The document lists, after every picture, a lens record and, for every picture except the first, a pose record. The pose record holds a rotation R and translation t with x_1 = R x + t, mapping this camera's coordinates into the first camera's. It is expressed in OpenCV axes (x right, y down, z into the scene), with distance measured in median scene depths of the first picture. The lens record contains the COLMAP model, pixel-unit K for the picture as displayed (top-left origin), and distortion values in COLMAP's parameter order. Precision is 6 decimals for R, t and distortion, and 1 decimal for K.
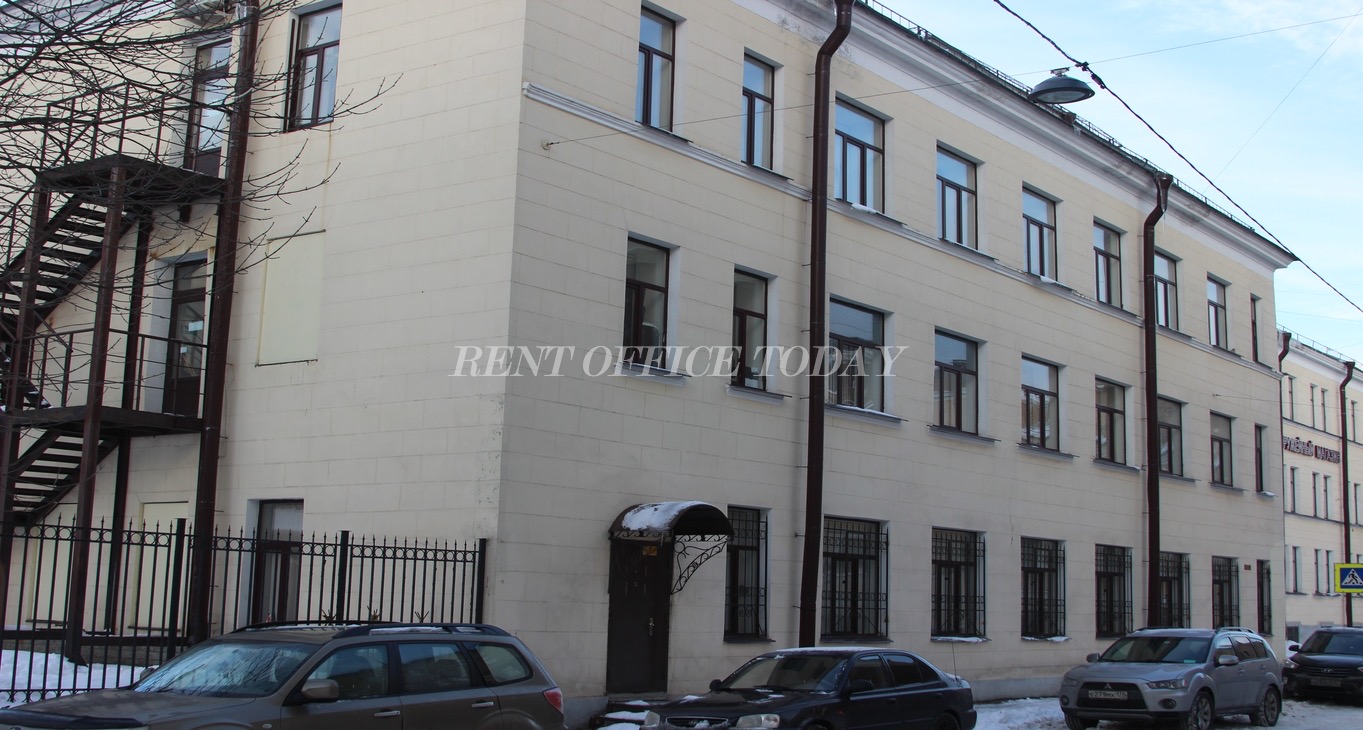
lens RADIAL K [[1840.9, 0, 682.8], [0, 1840.9, 227.5], [0, 0, 1]] dist [-0.102080, 0.059942]
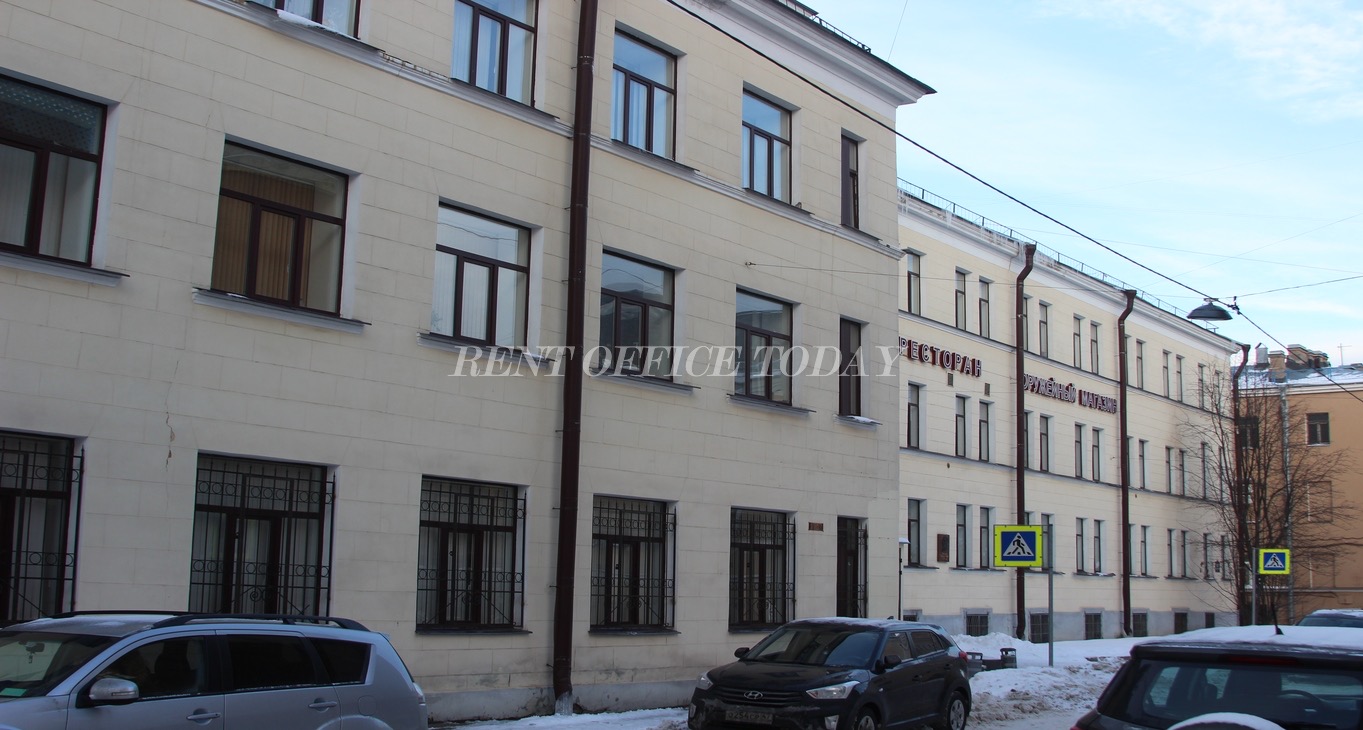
lens RADIAL K [[1698.7, 0, 681.6], [0, 1698.7, 232.5], [0, 0, 1]] dist [-0.109529, -0.019212]
pose [[0.999949, -0.009905, -0.002027, 0.238178], [0.009884, 0.999899, -0.010196, 0.076681], [0.002127, 0.010175, 0.999946, 0.341570]]
